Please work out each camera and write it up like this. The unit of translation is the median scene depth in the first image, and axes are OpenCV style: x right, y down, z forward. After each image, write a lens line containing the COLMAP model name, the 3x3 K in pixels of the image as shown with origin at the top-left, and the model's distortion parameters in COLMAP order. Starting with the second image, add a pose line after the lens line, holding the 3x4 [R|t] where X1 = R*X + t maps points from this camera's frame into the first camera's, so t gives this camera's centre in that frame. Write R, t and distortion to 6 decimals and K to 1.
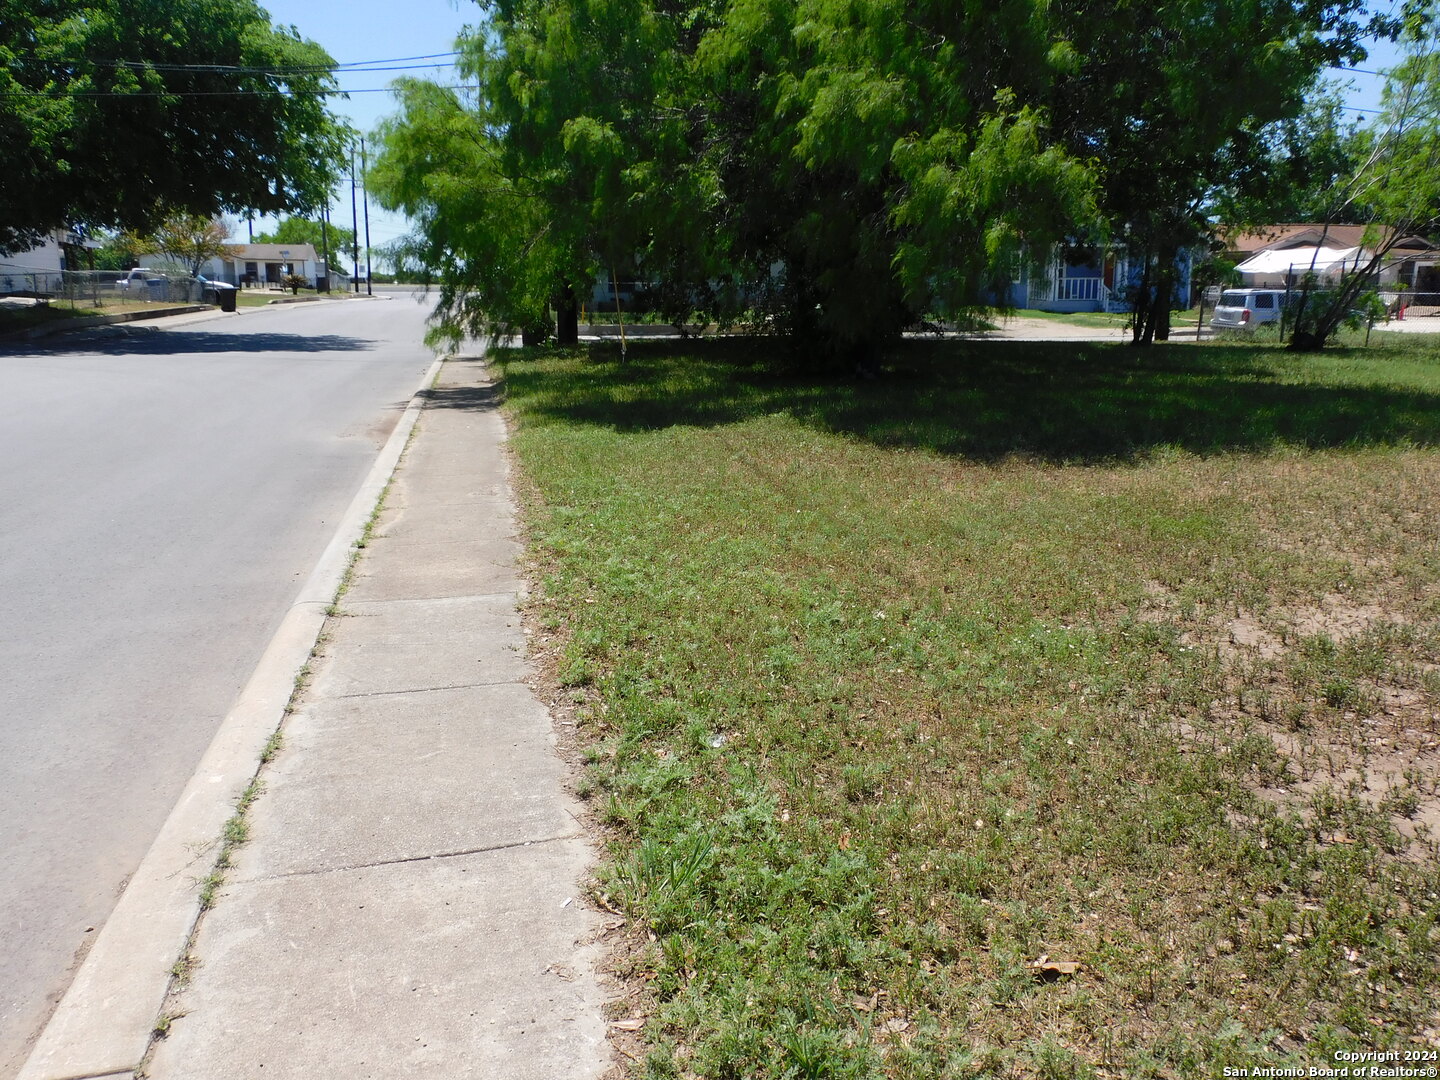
lens RADIAL K [[1164.2, 0, 719.7], [0, 1164.2, 540.4], [0, 0, 1]] dist [0.024645, -0.033241]
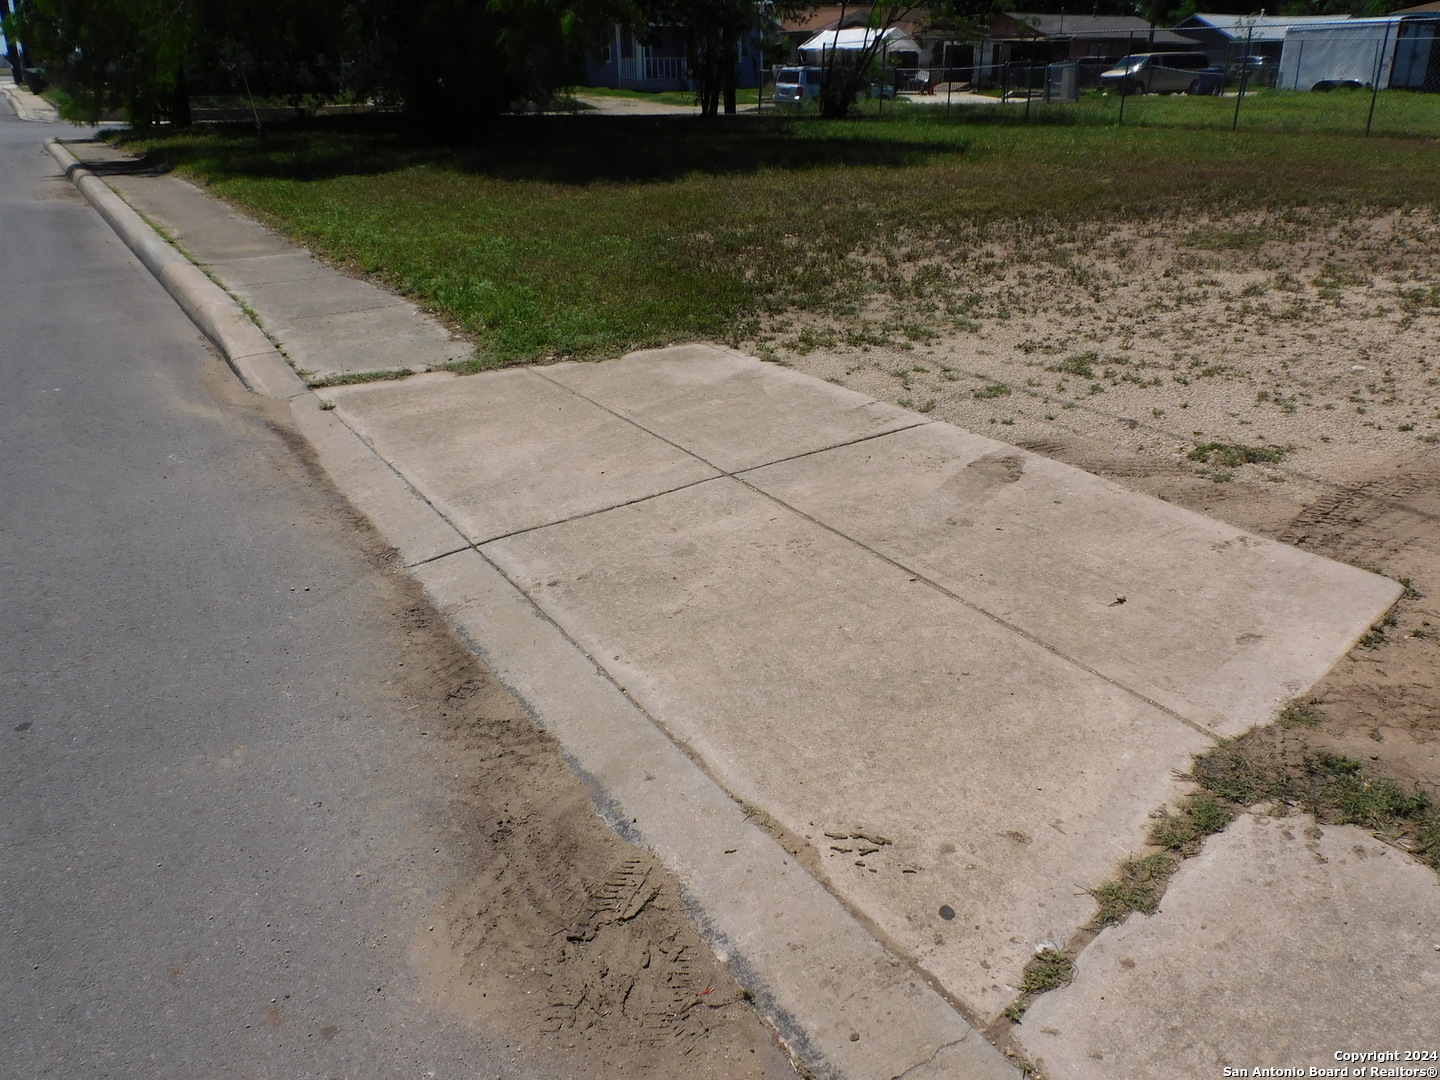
lens RADIAL K [[1164.2, 0, 720.3], [0, 1164.2, 539.1], [0, 0, 1]] dist [0.024645, -0.033241]
pose [[0.946621, -0.126412, 0.296527, -0.034697], [0.074778, 0.980920, 0.179456, 0.042504], [-0.313554, -0.147703, 0.938012, -0.181248]]
